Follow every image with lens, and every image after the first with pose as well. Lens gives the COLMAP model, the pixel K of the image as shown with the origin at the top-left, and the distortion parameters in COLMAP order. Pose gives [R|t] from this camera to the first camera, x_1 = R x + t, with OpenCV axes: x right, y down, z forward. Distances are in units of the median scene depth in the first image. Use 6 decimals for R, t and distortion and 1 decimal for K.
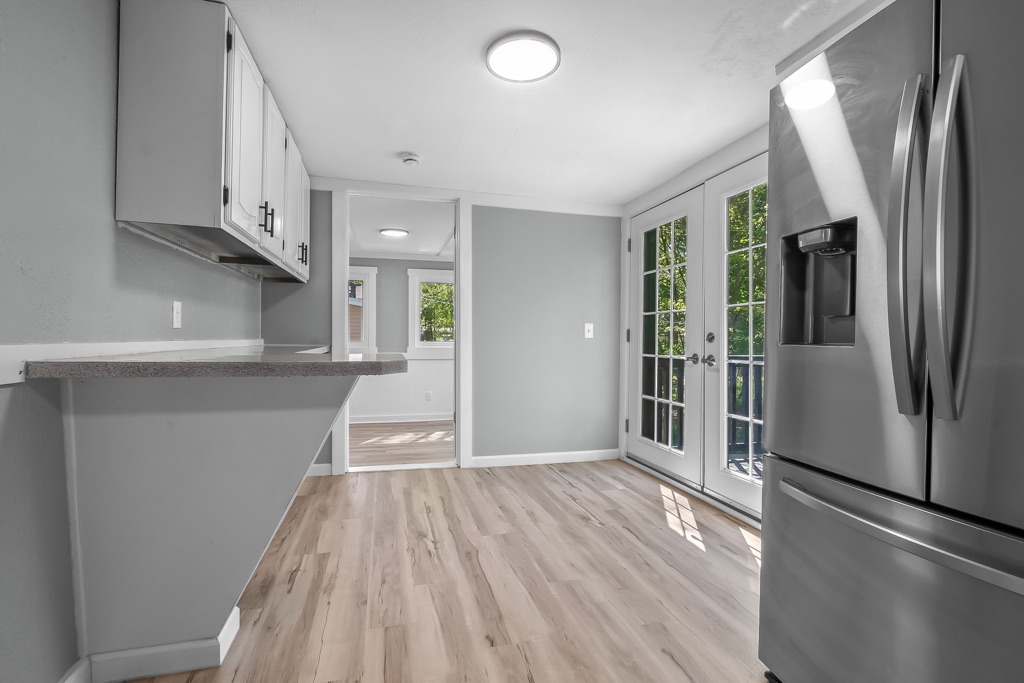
lens RADIAL K [[457.0, 0, 503.4], [0, 457.0, 338.9], [0, 0, 1]] dist [0.004009, -0.003951]
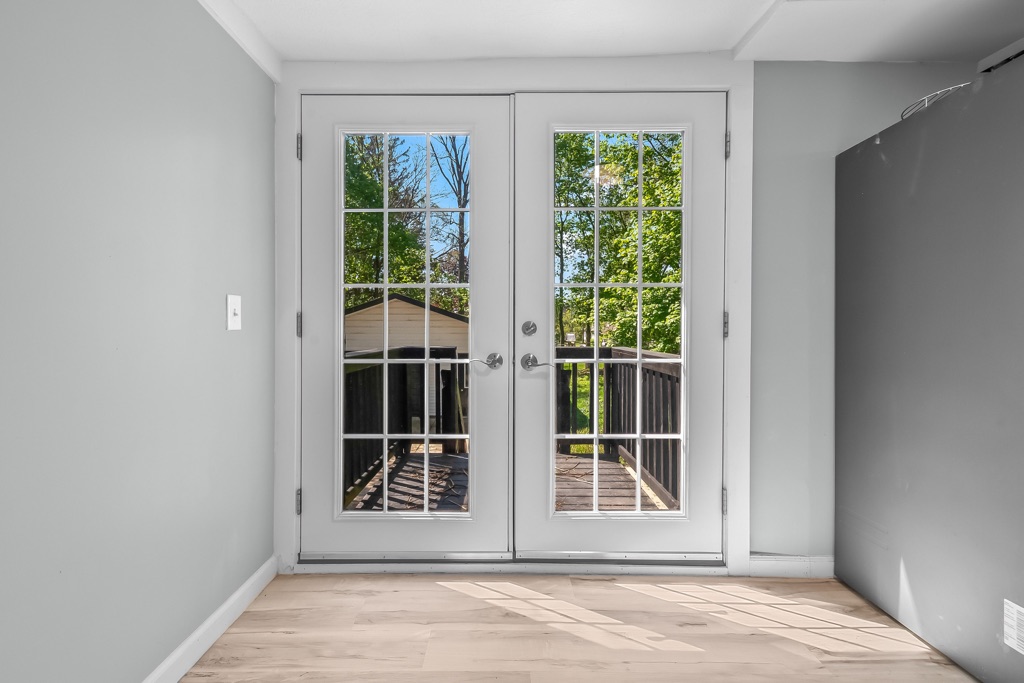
lens RADIAL K [[457.0, 0, 511.7], [0, 457.0, 335.1], [0, 0, 1]] dist [0.004009, -0.003951]
pose [[0.259528, -0.014807, 0.965622, -0.190348], [0.004245, 0.999890, 0.014191, -0.002365], [-0.965726, 0.000416, 0.259562, 0.782001]]
